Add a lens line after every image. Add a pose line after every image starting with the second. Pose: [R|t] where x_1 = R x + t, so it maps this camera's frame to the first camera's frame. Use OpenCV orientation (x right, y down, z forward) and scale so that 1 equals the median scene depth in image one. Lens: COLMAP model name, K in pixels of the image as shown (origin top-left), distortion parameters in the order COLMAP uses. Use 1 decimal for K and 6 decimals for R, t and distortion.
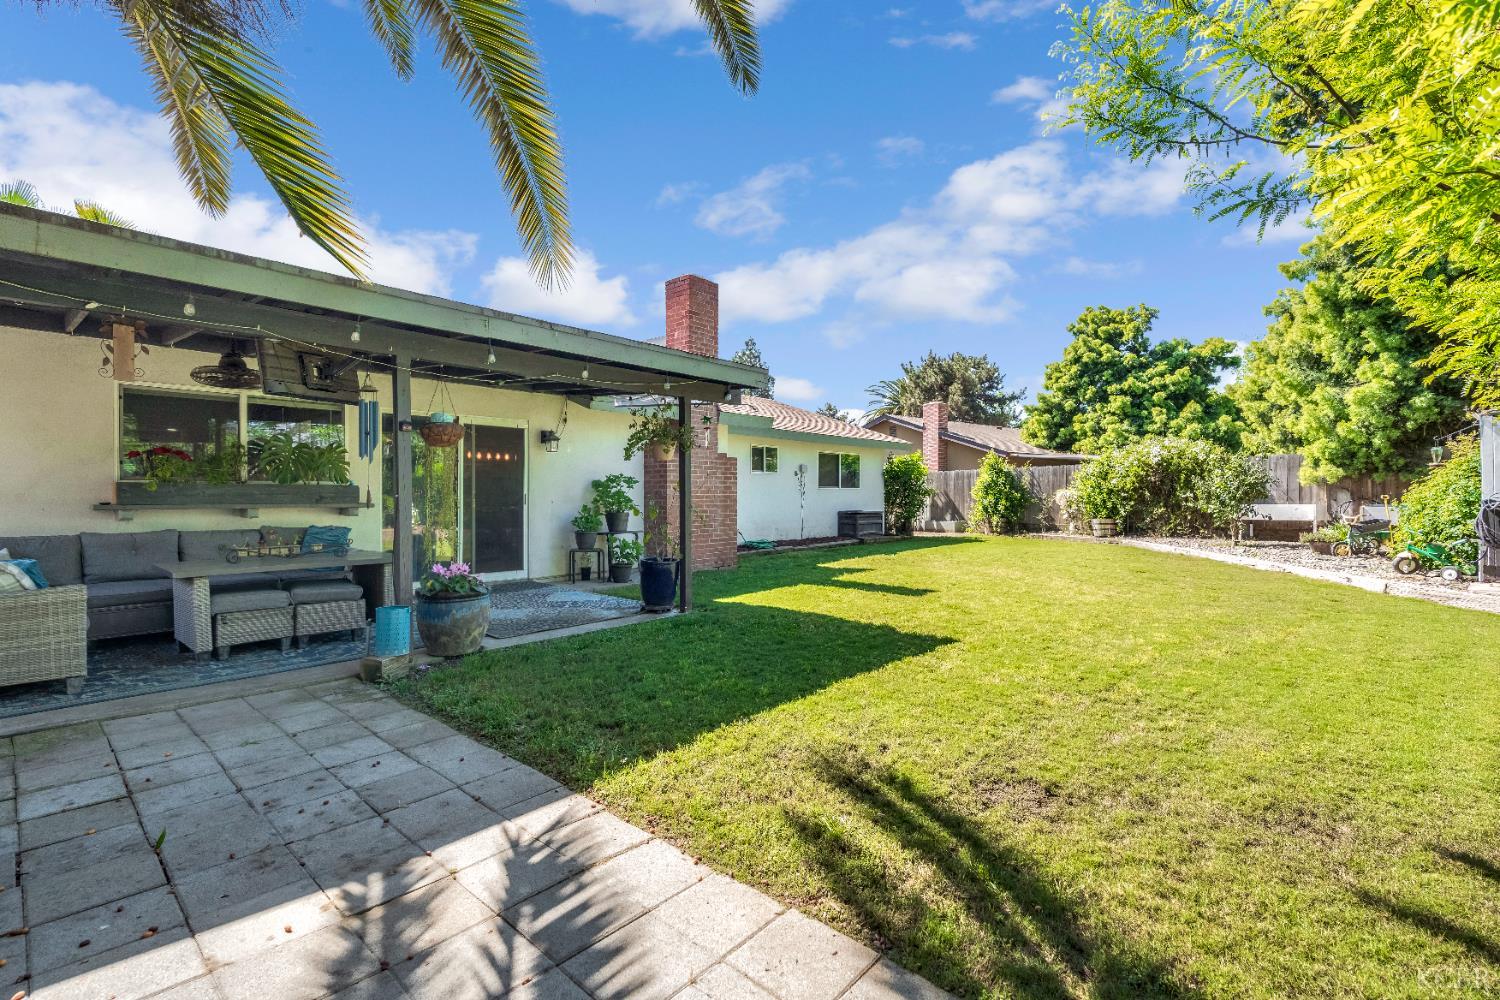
lens RADIAL K [[667.1, 0, 750.9], [0, 667.1, 493.7], [0, 0, 1]] dist [-0.003315, 0.000753]
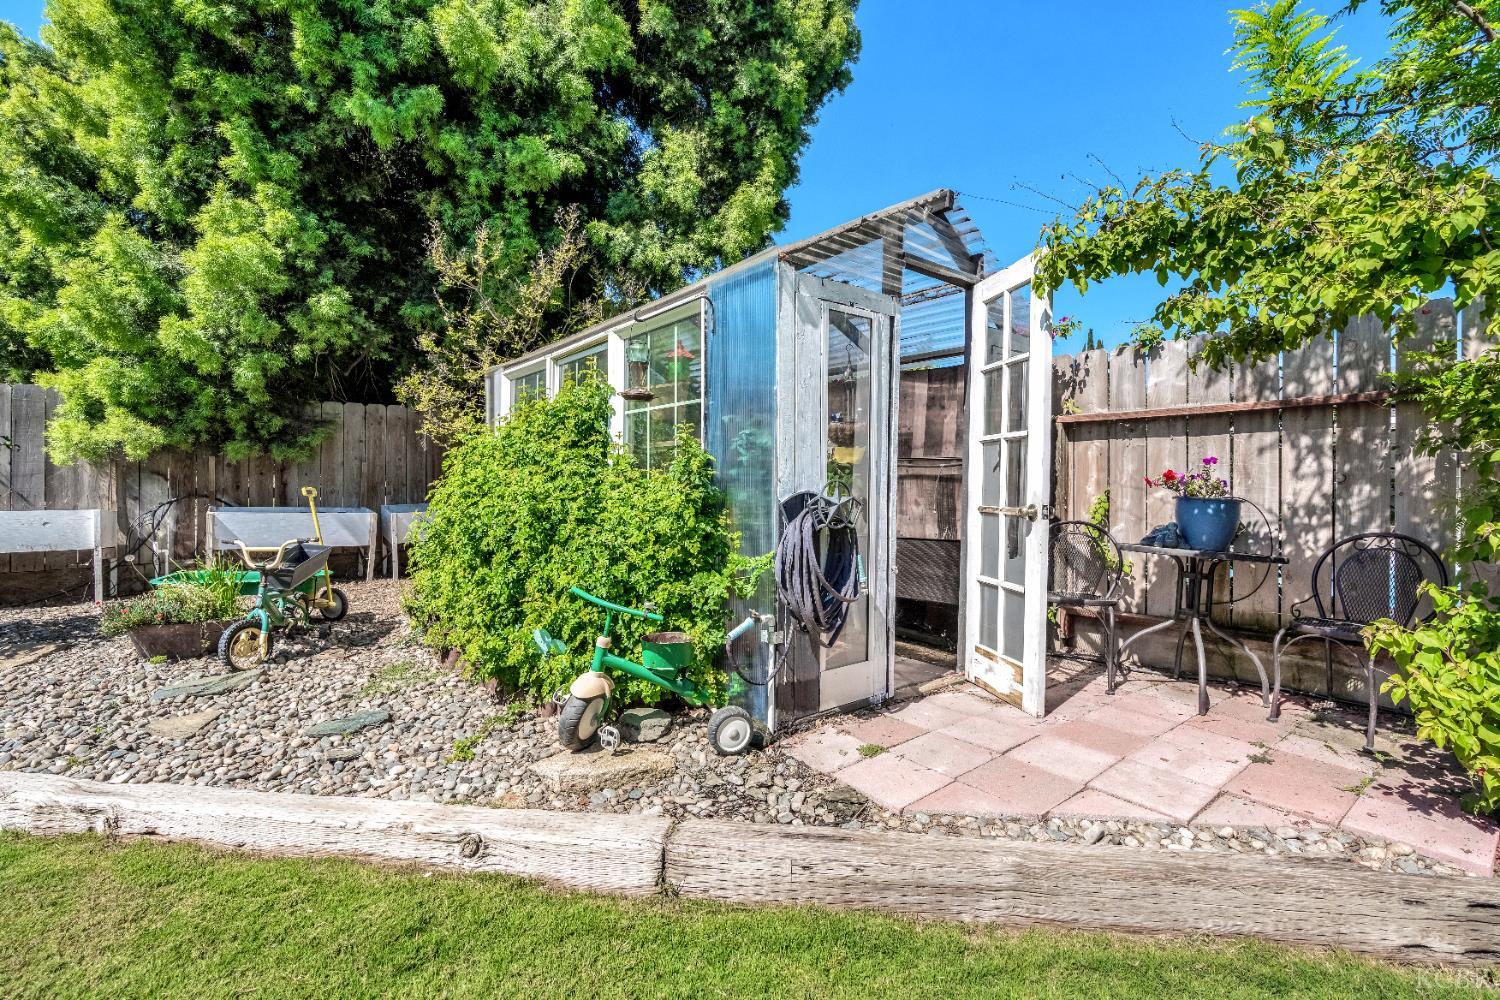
lens RADIAL K [[667.1, 0, 750.9], [0, 667.1, 493.7], [0, 0, 1]] dist [-0.003315, 0.000753]
pose [[0.003453, -0.003983, 0.999986, 0.447516], [-0.004336, 0.999983, 0.003998, 0.002719], [-0.999985, -0.004350, 0.003436, 0.607572]]
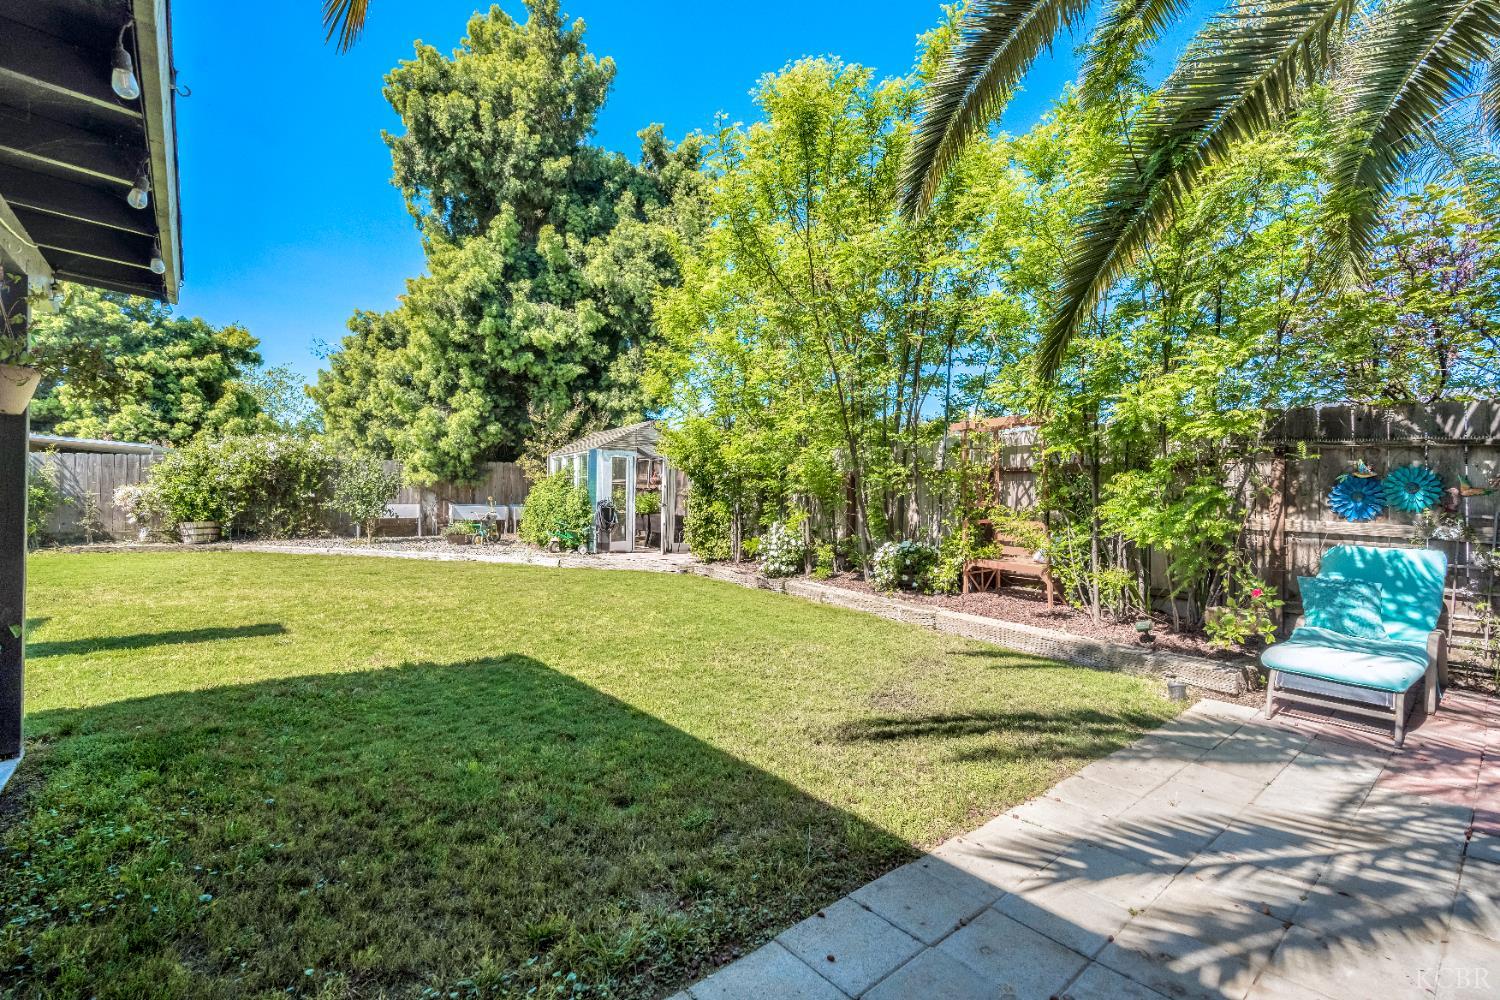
lens RADIAL K [[667.1, 0, 750.9], [0, 667.1, 493.7], [0, 0, 1]] dist [-0.003315, 0.000753]
pose [[0.149022, 0.009755, 0.988786, -0.250205], [-0.012822, 0.999886, -0.007932, -0.000681], [-0.988751, -0.011496, 0.149130, 0.239642]]
